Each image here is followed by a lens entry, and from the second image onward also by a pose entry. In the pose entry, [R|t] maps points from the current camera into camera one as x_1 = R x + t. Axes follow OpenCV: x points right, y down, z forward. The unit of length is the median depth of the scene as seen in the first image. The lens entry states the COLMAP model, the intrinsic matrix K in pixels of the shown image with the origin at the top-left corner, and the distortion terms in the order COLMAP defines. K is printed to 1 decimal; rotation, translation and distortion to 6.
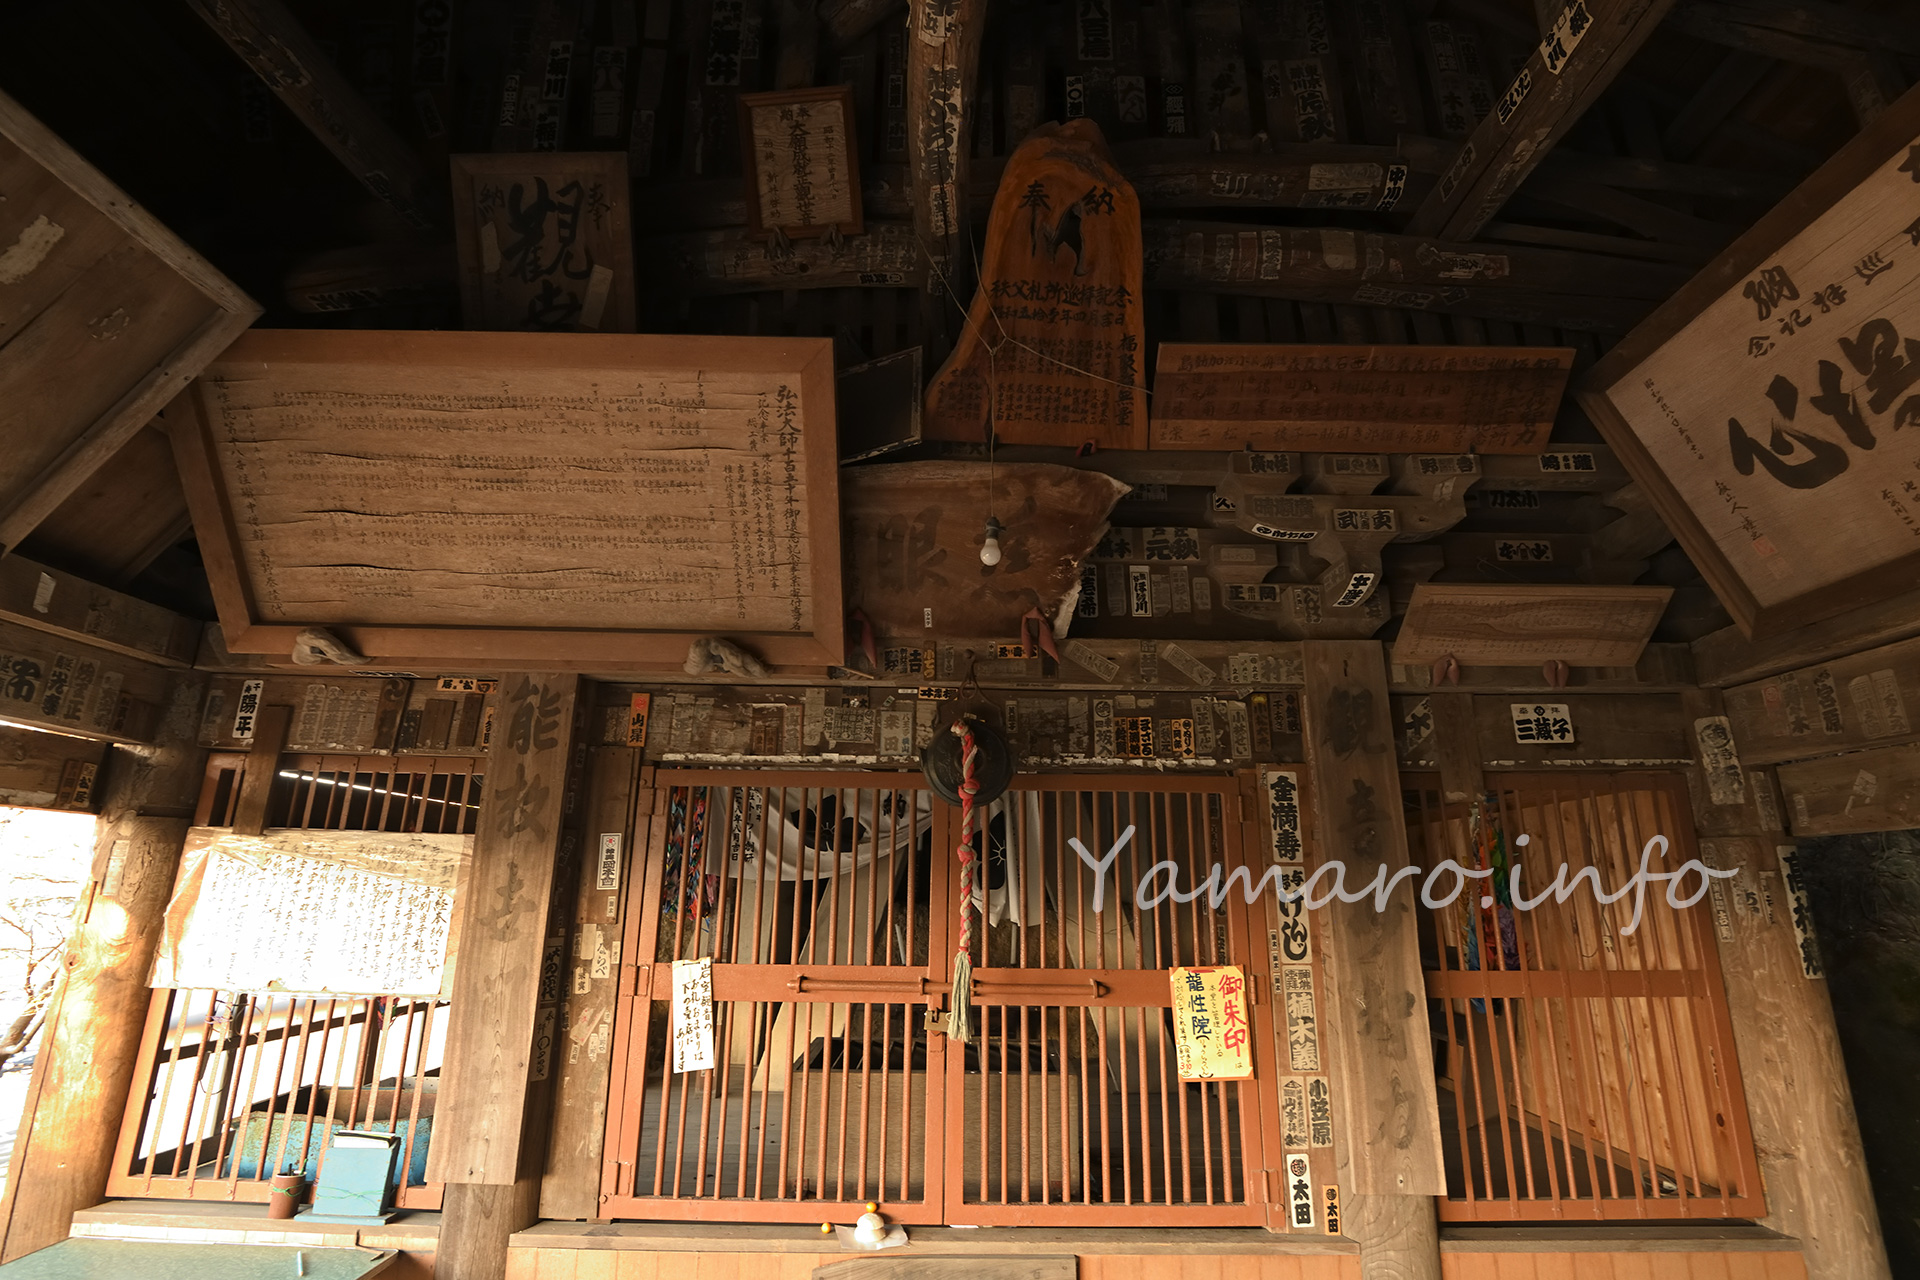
lens RADIAL K [[877.1, 0, 966.7], [0, 877.1, 633.4], [0, 0, 1]] dist [-0.006655, -0.009398]
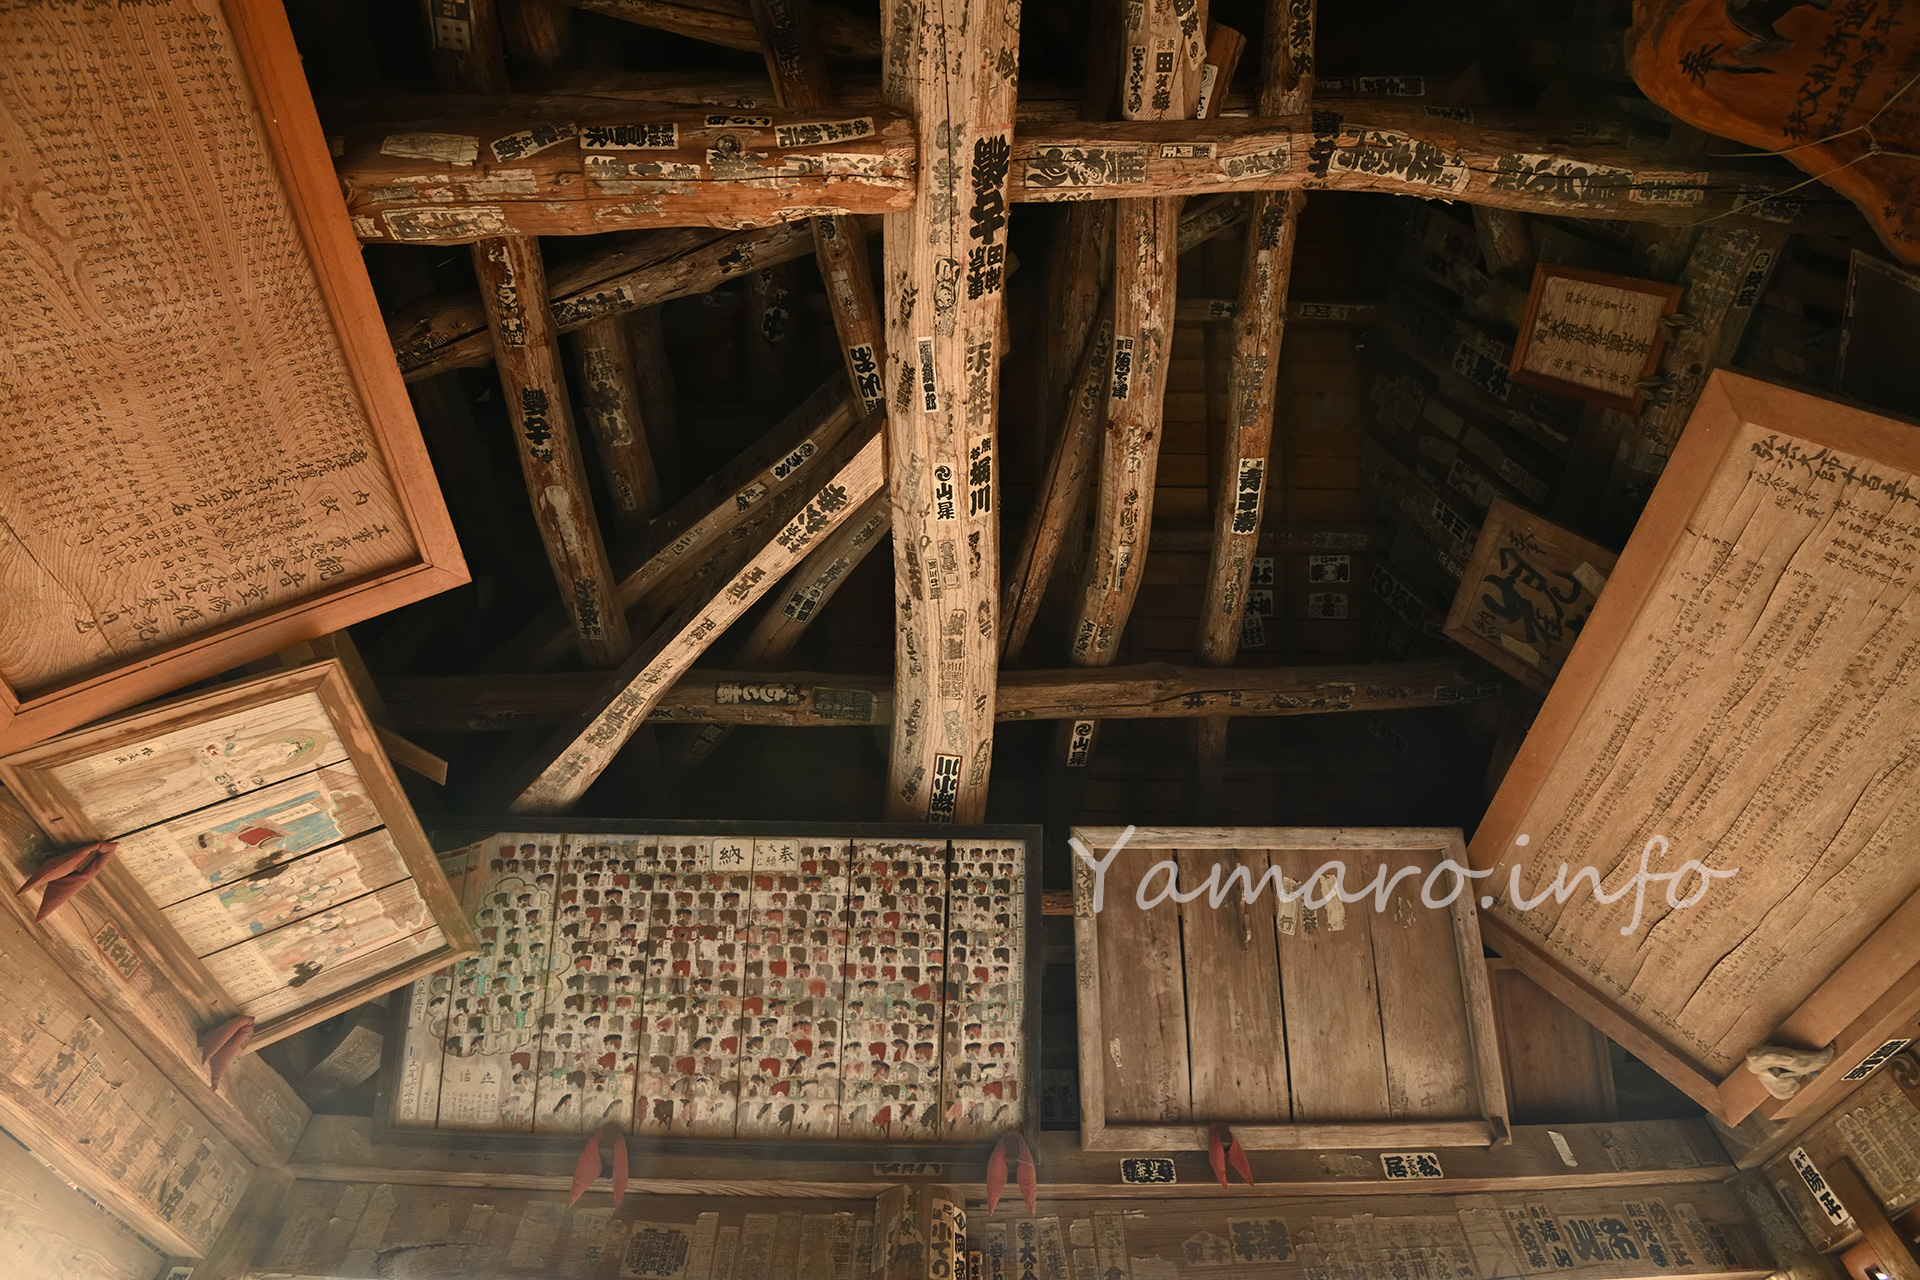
lens RADIAL K [[888.3, 0, 972.3], [0, 888.3, 633.5], [0, 0, 1]] dist [-0.006828, -0.021494]
pose [[0.022118, -0.819098, -0.573227, 0.081937], [0.291085, 0.553802, -0.780110, 0.202011], [0.956441, -0.149603, 0.250677, 0.077494]]
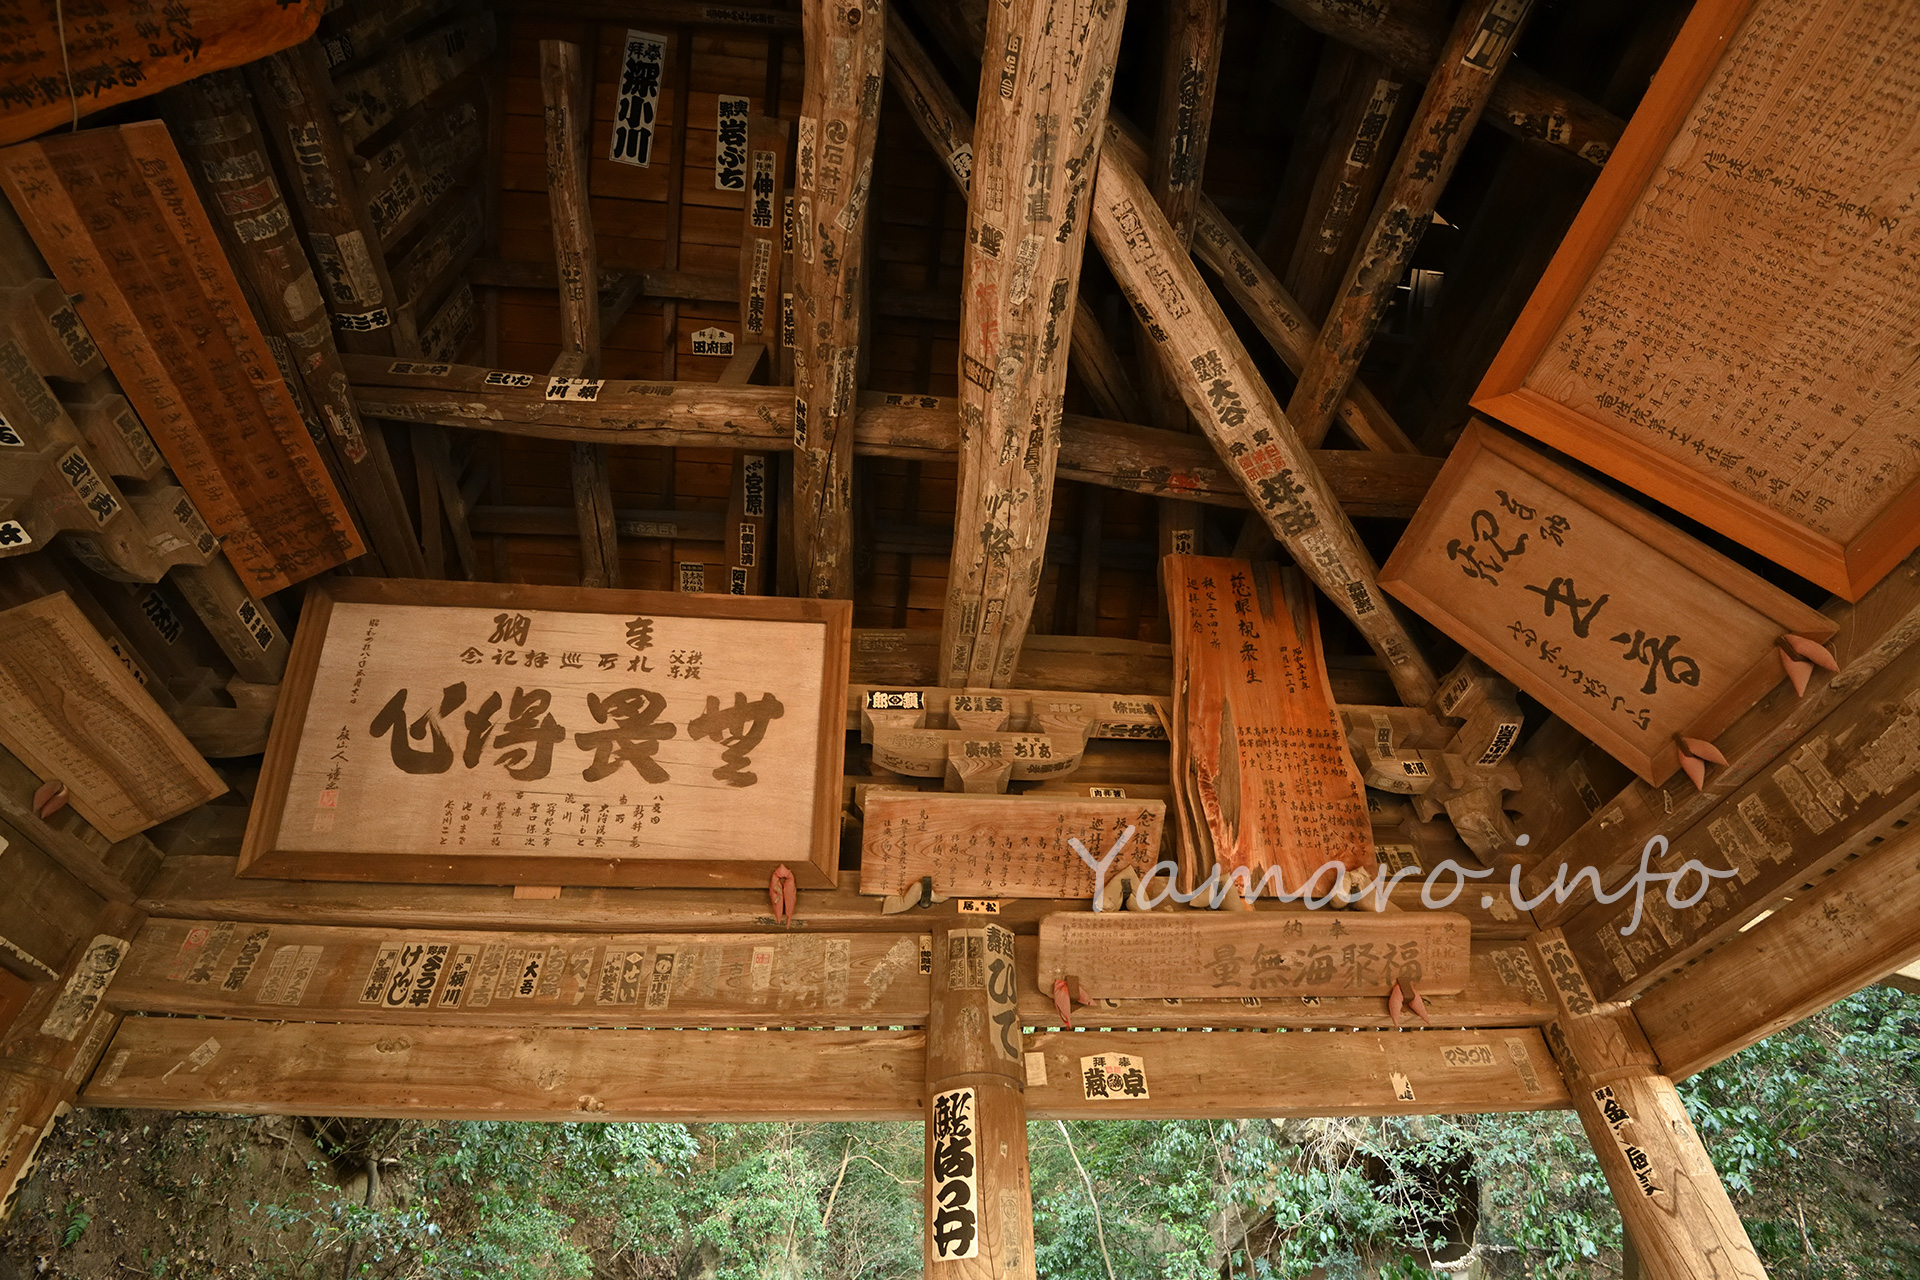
lens RADIAL K [[880.7, 0, 969.5], [0, 880.7, 634.3], [0, 0, 1]] dist [-0.015046, -0.017238]
pose [[-0.110193, 0.676943, 0.727741, -0.067865], [-0.249351, 0.689954, -0.679550, 0.258489], [-0.962124, -0.256344, 0.092768, 0.177585]]
